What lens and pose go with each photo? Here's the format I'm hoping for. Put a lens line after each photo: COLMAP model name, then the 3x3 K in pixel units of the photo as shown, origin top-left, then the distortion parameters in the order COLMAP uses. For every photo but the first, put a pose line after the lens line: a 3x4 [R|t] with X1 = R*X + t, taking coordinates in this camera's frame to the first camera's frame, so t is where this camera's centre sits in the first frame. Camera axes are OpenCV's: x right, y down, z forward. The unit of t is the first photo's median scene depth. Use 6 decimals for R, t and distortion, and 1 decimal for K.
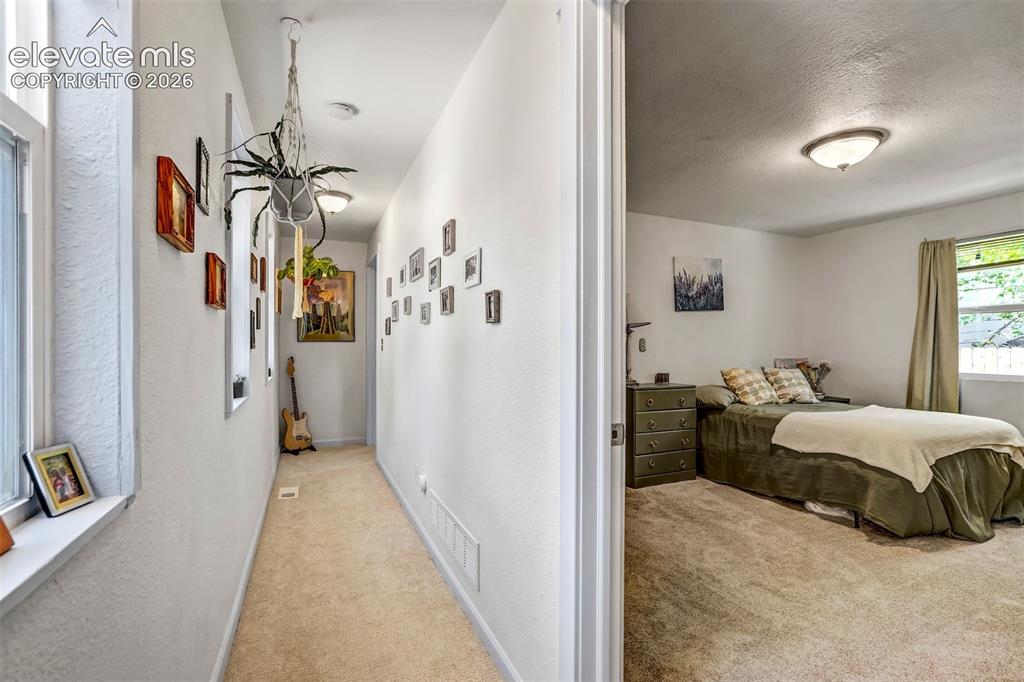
lens RADIAL K [[488.5, 0, 511.6], [0, 488.5, 346.2], [0, 0, 1]] dist [-0.000544, -0.000031]
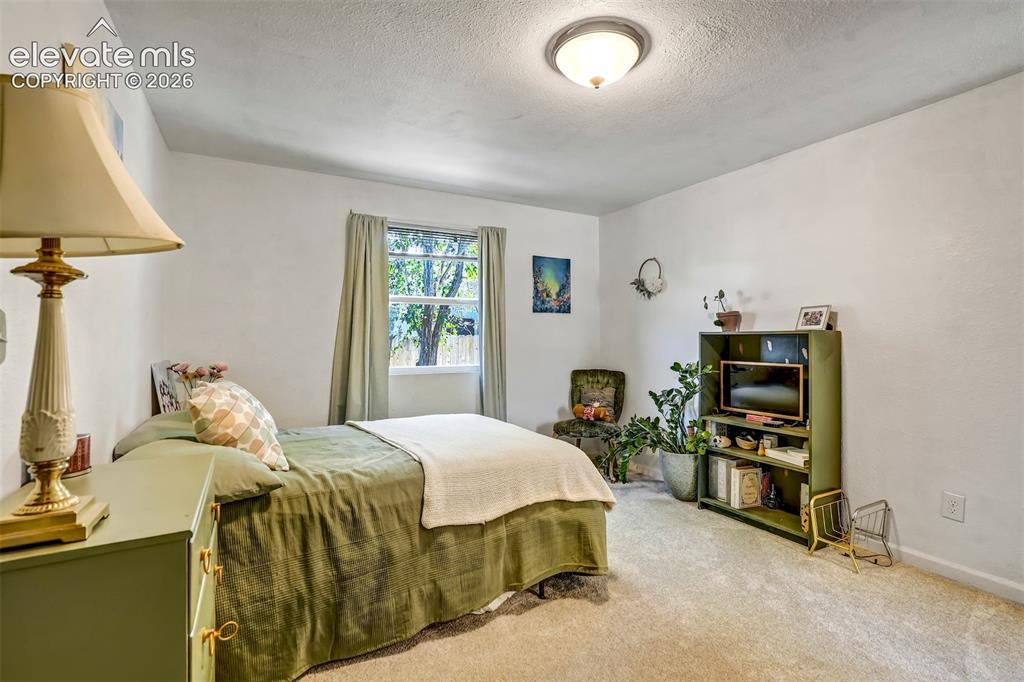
lens RADIAL K [[465.5, 0, 512.0], [0, 465.5, 341.0], [0, 0, 1]] dist [-0.000984, -0.000067]
pose [[-0.066629, -0.011004, 0.997717, 0.031632], [0.003543, 0.999930, 0.011265, -0.002880], [-0.997772, 0.004286, -0.066585, 0.733658]]
